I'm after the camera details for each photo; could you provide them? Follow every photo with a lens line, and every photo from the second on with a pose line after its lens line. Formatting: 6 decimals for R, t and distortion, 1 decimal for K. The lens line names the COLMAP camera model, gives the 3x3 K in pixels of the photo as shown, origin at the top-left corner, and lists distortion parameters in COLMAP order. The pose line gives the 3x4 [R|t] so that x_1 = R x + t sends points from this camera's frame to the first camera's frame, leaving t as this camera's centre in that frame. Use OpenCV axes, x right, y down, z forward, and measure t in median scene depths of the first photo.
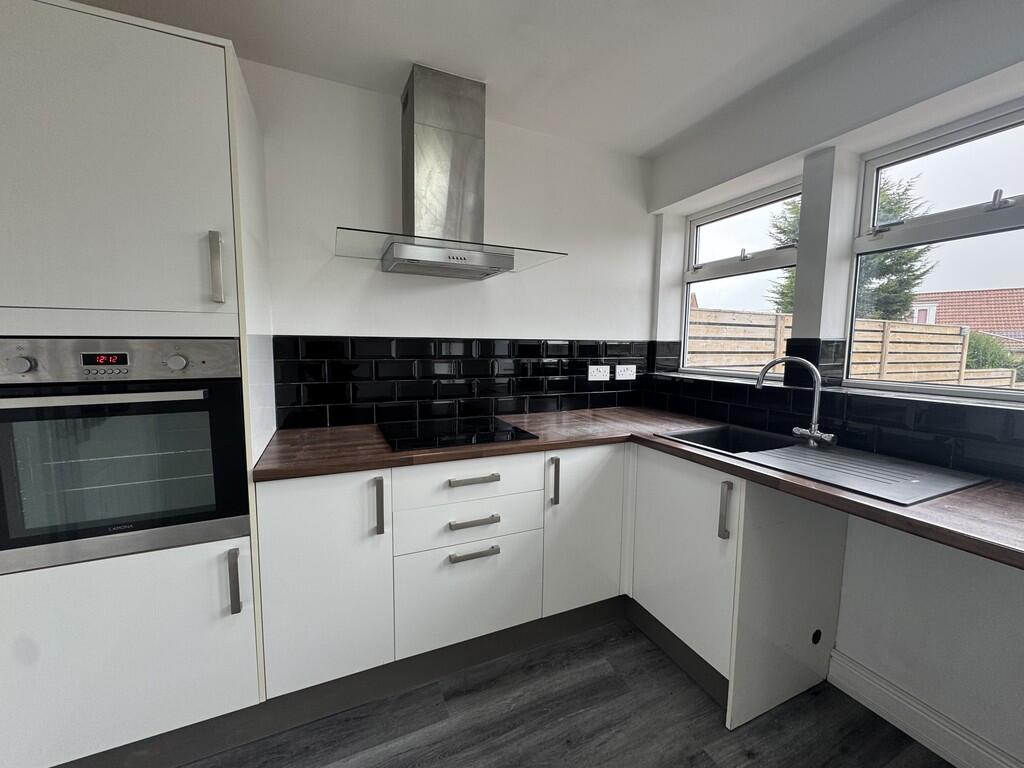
lens RADIAL K [[413.4, 0, 515.0], [0, 413.4, 381.7], [0, 0, 1]] dist [-0.002250, 0.000446]
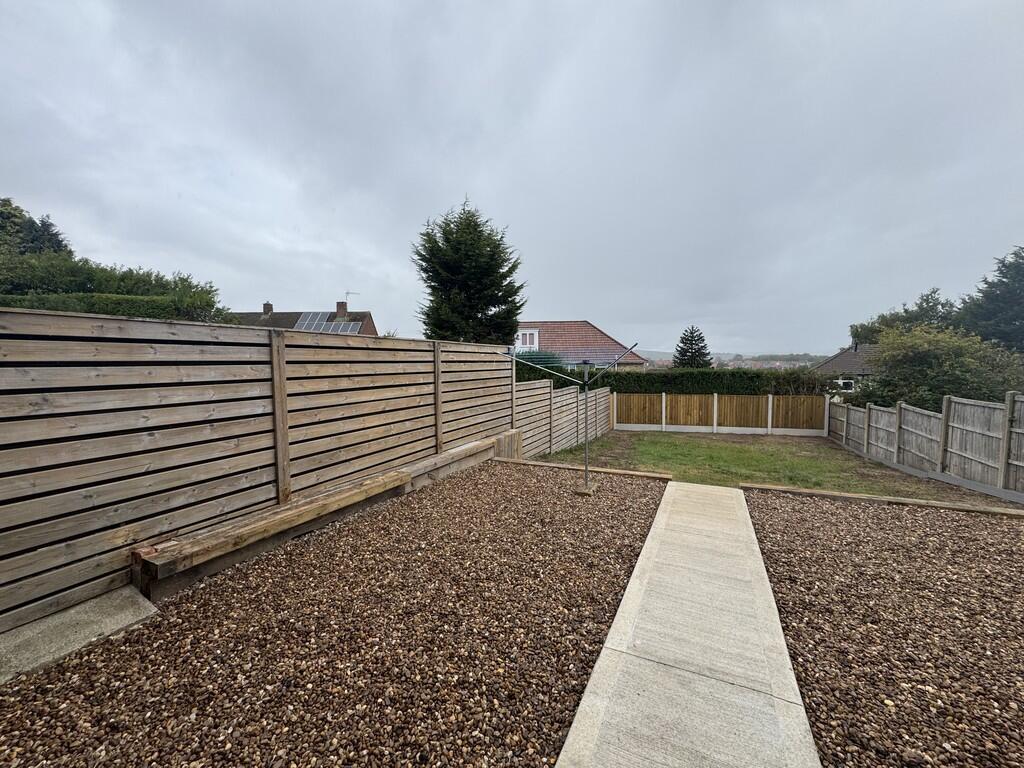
lens RADIAL K [[413.4, 0, 509.9], [0, 413.4, 379.0], [0, 0, 1]] dist [-0.002250, 0.000446]
pose [[0.769722, -0.043149, 0.636919, 0.149280], [0.074492, 0.996968, -0.022484, -0.007142], [-0.634018, 0.064752, 0.770603, 0.046096]]
